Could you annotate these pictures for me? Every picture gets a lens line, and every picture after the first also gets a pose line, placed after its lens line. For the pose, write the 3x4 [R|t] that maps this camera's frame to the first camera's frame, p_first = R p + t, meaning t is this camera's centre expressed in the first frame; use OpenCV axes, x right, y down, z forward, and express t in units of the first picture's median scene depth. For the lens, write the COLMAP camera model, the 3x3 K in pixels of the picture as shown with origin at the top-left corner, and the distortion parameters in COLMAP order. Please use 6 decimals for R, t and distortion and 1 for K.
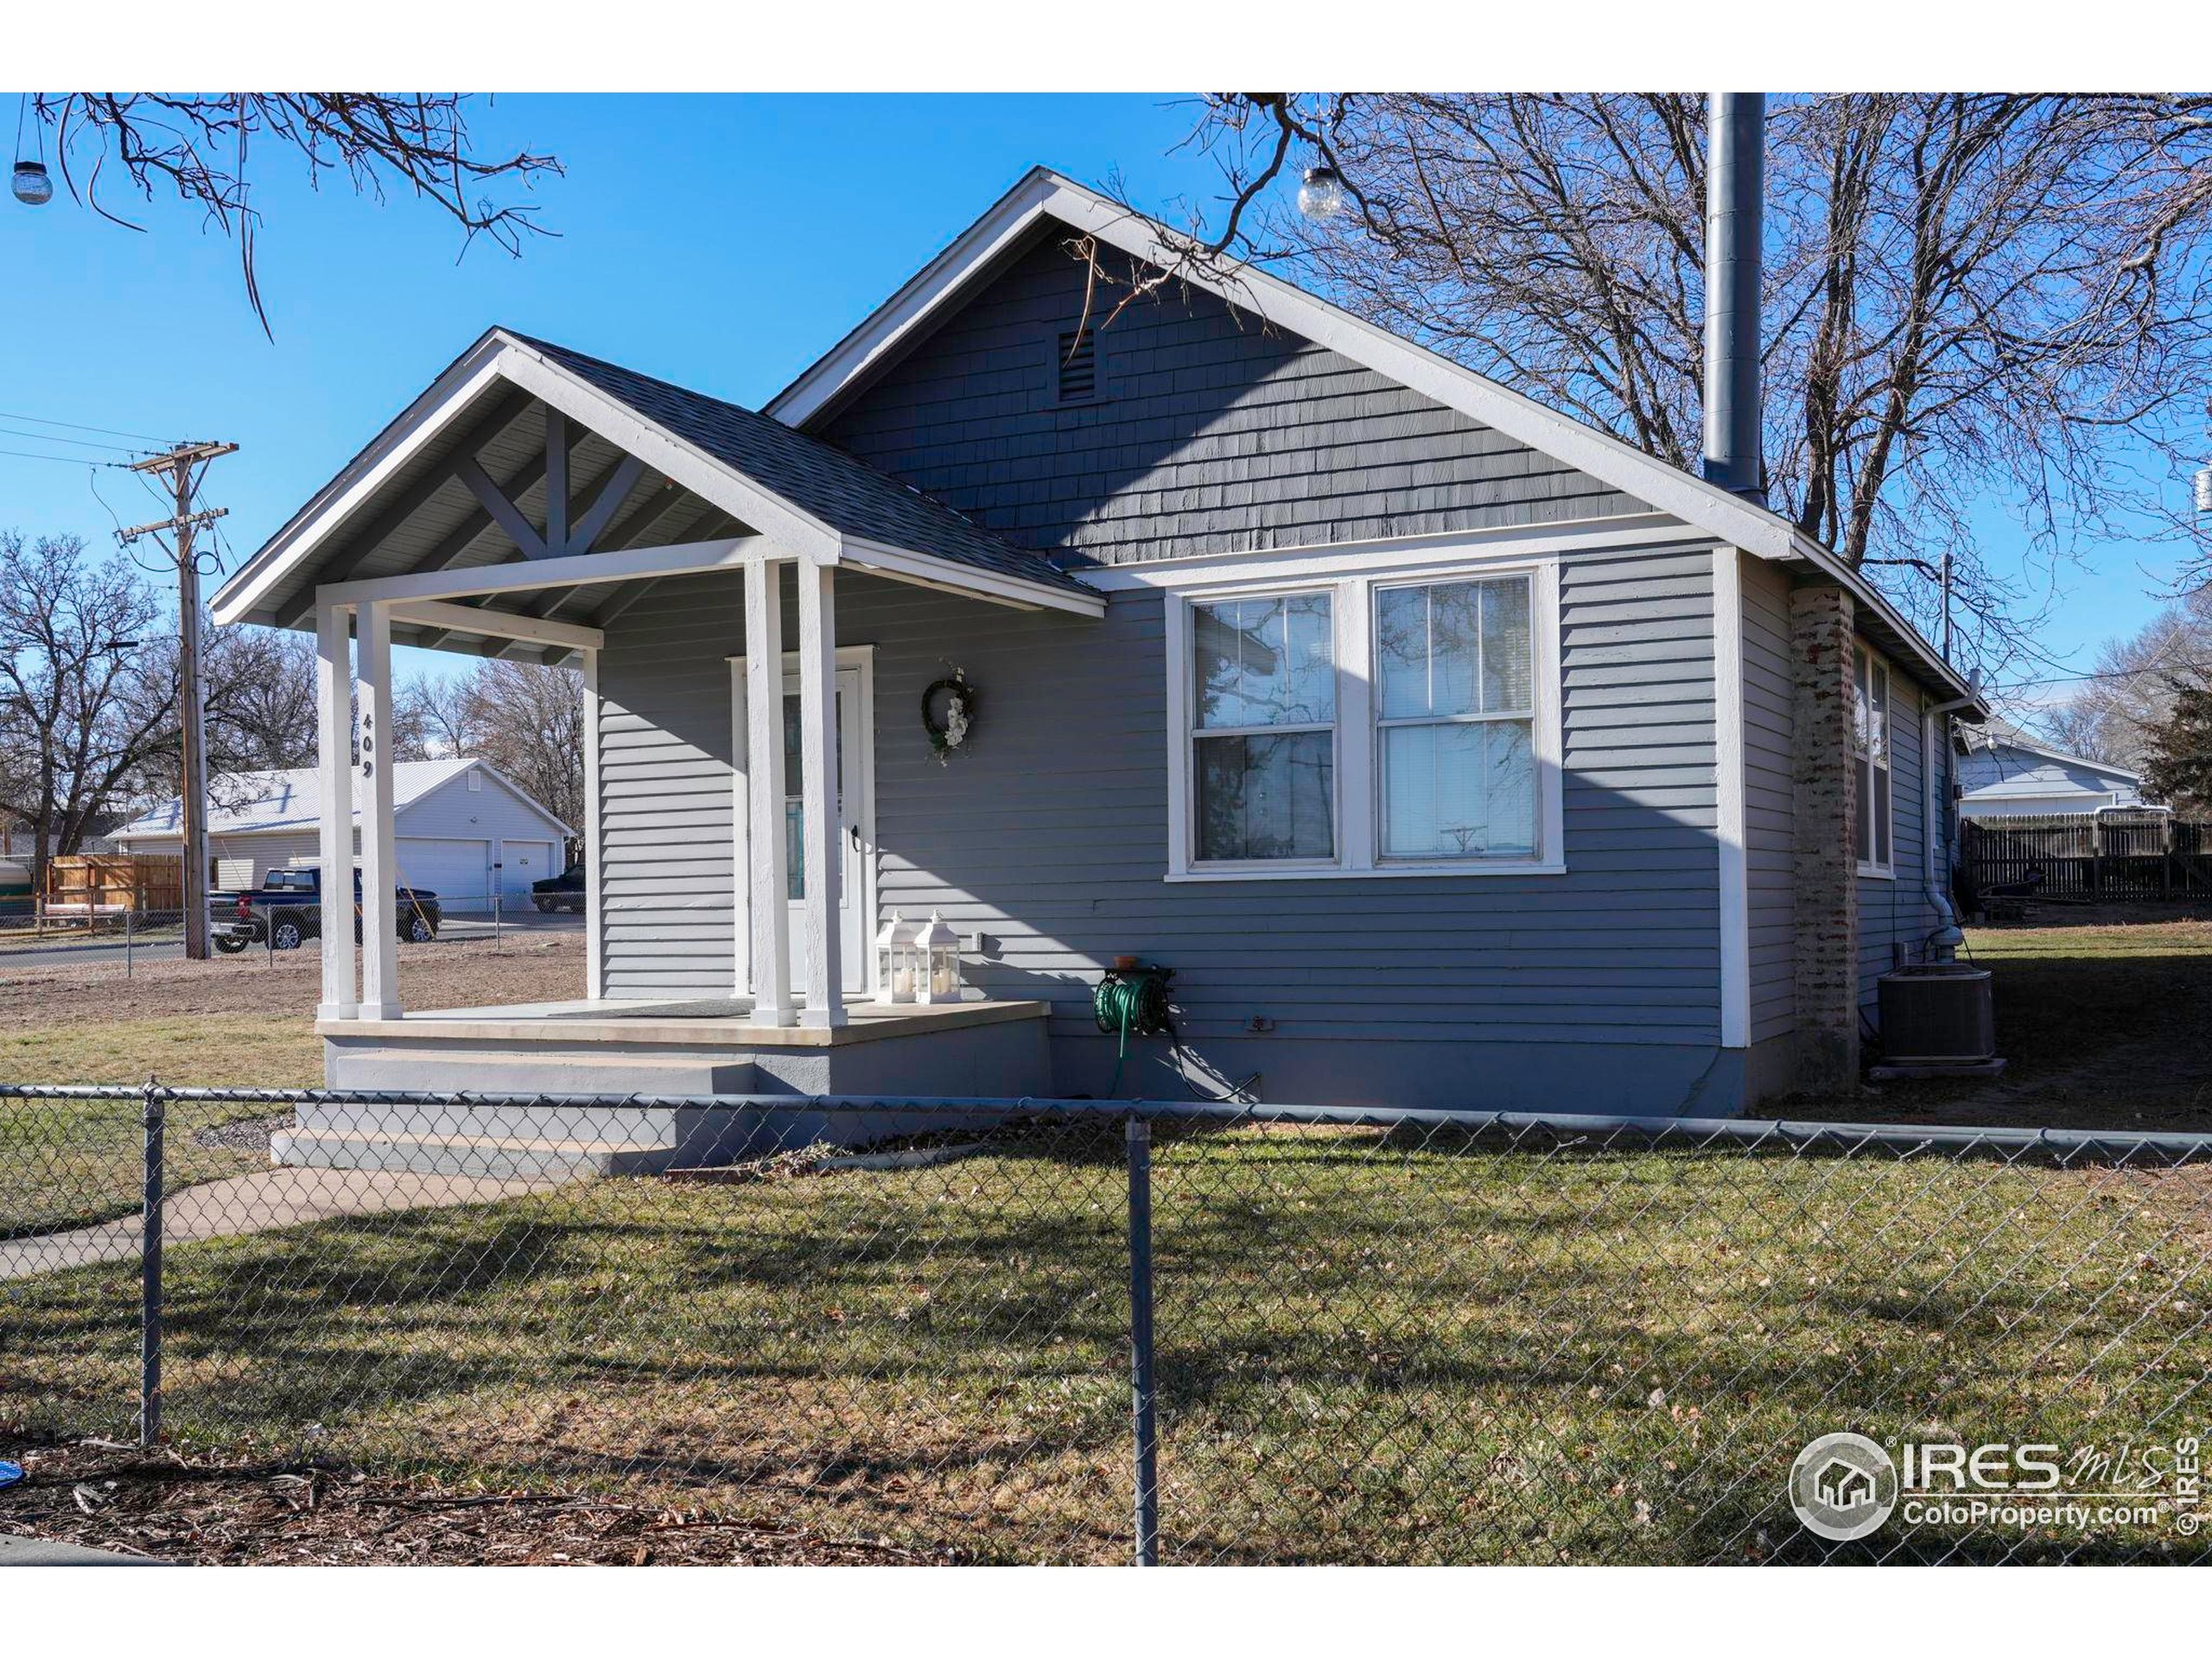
lens RADIAL K [[1789.9, 0, 1113.7], [0, 1789.9, 922.0], [0, 0, 1]] dist [-0.002357, -0.004910]
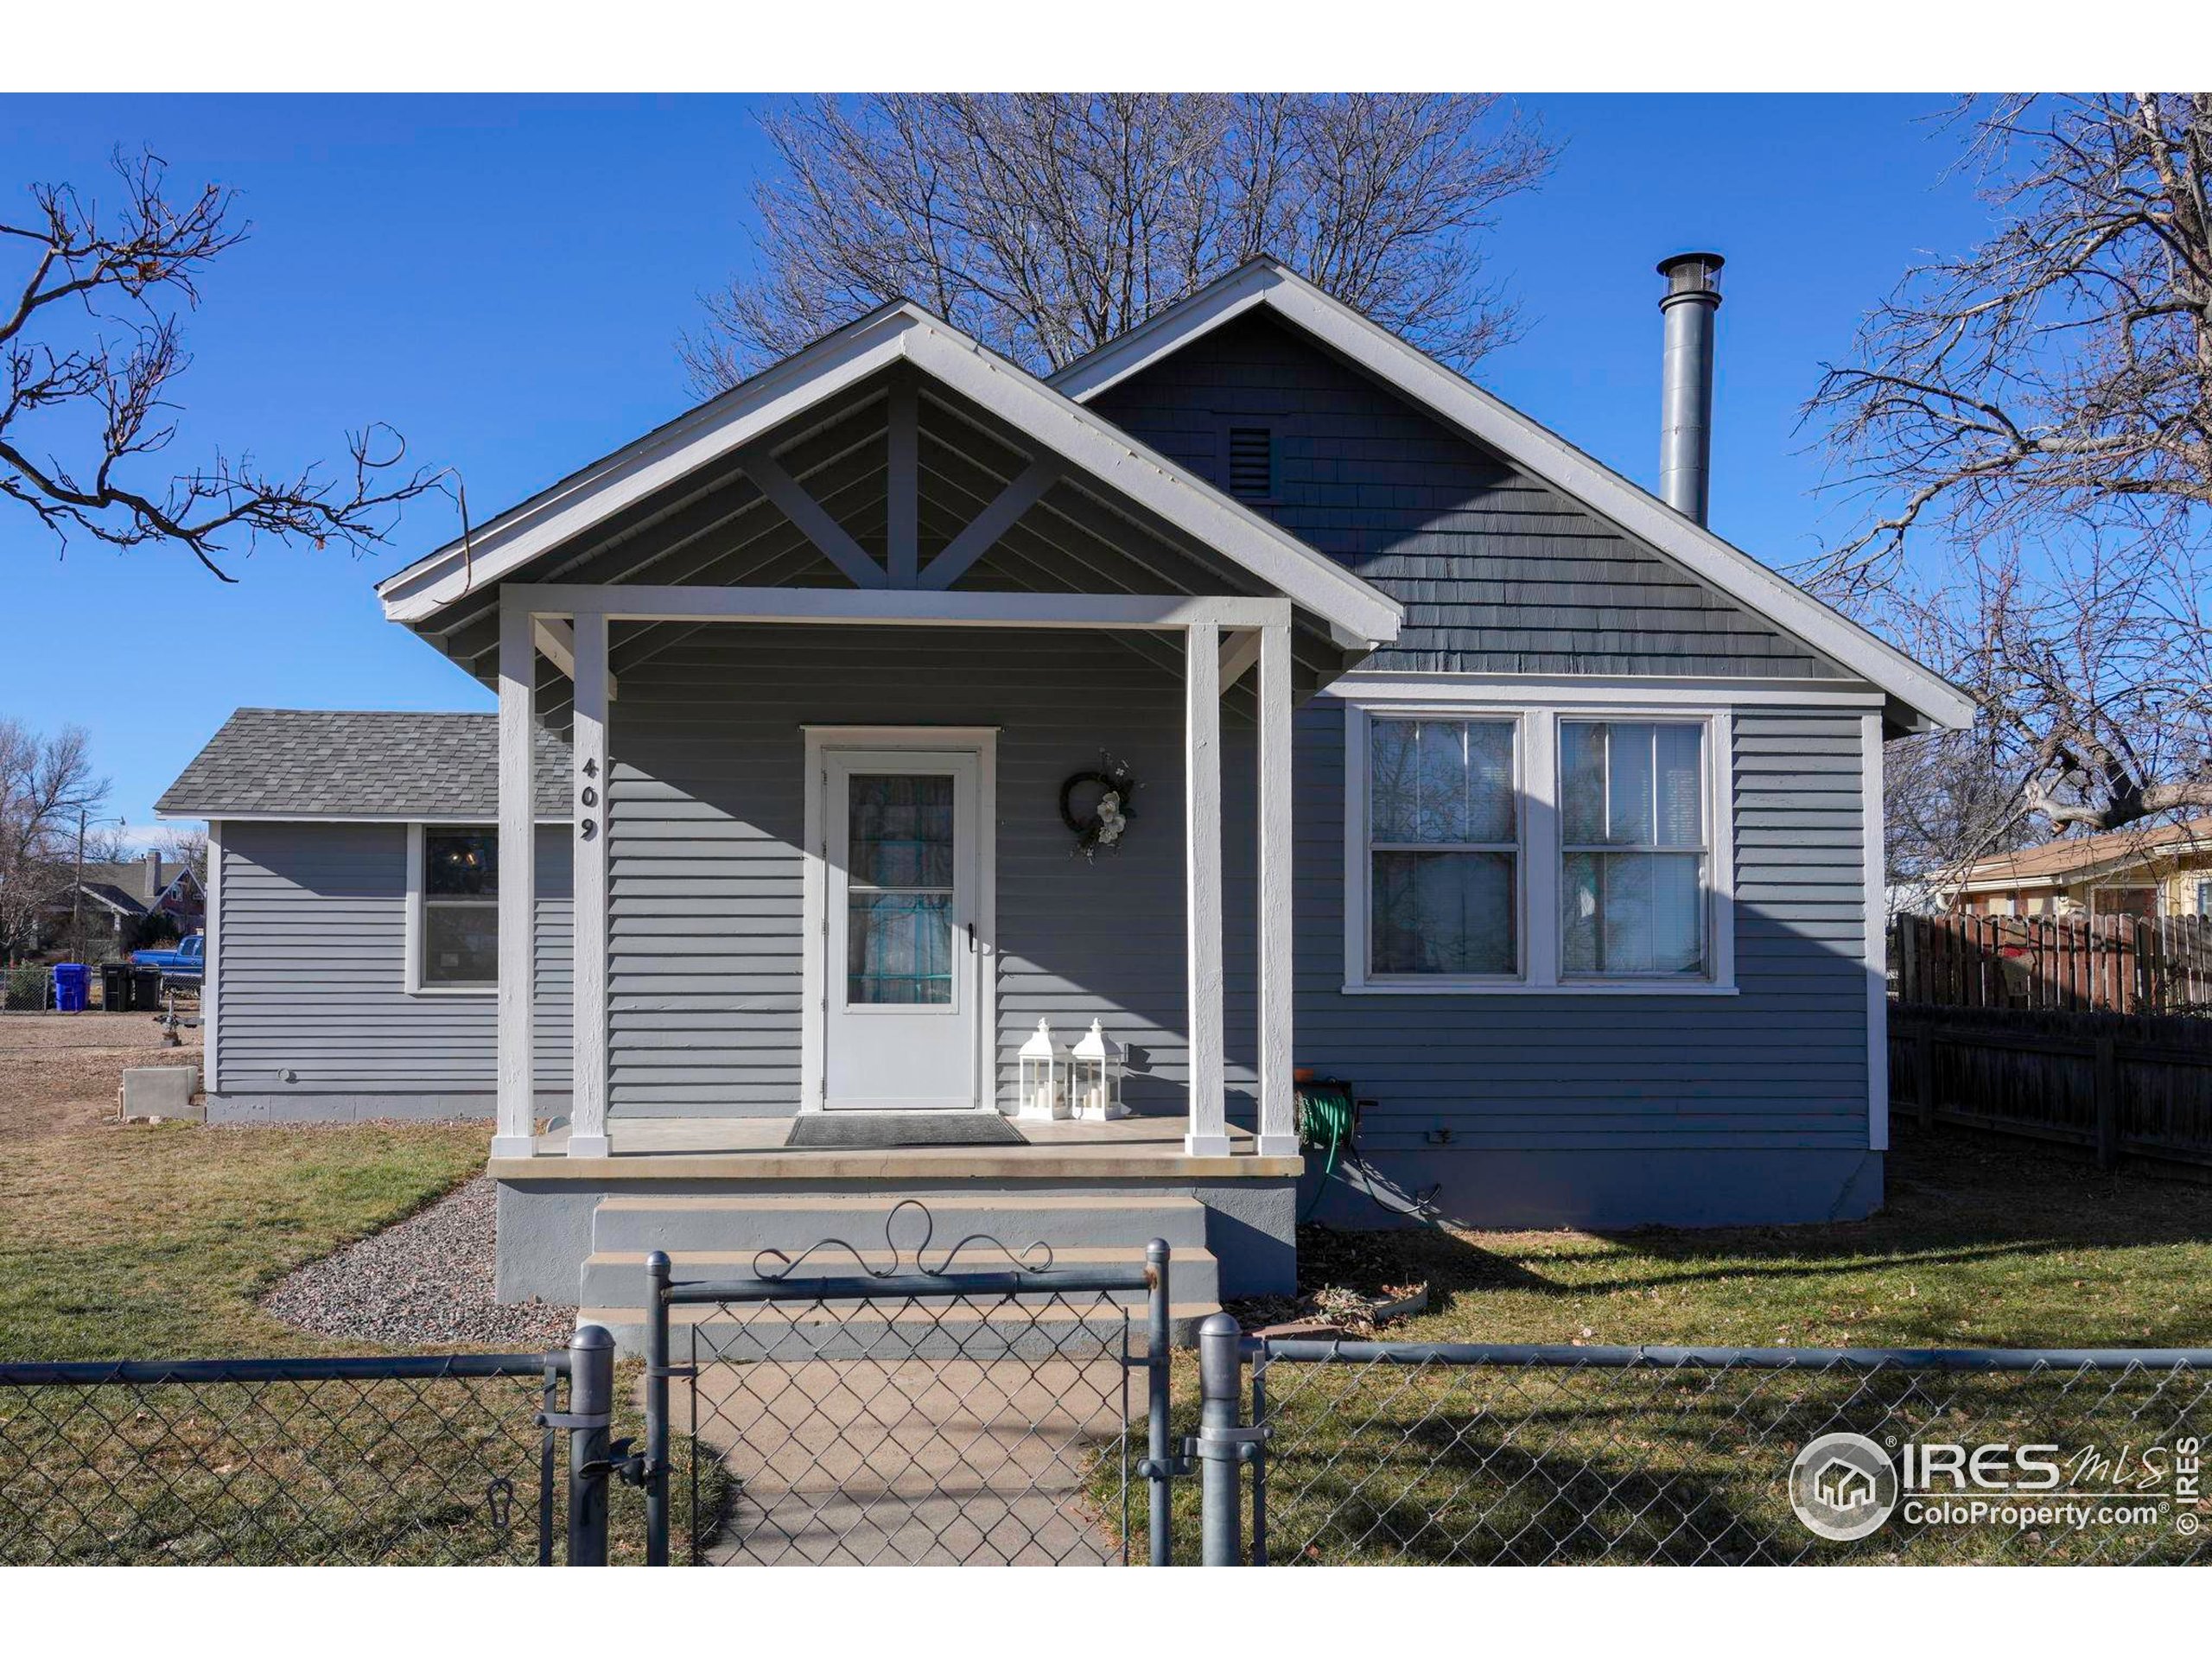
lens RADIAL K [[1599.8, 0, 1106.0], [0, 1599.8, 968.9], [0, 0, 1]] dist [0.003264, -0.000633]
pose [[0.891810, 0.025580, 0.451686, -0.516749], [-0.011902, 0.999381, -0.033098, -0.005536], [-0.452253, 0.024141, 0.891563, 0.283743]]
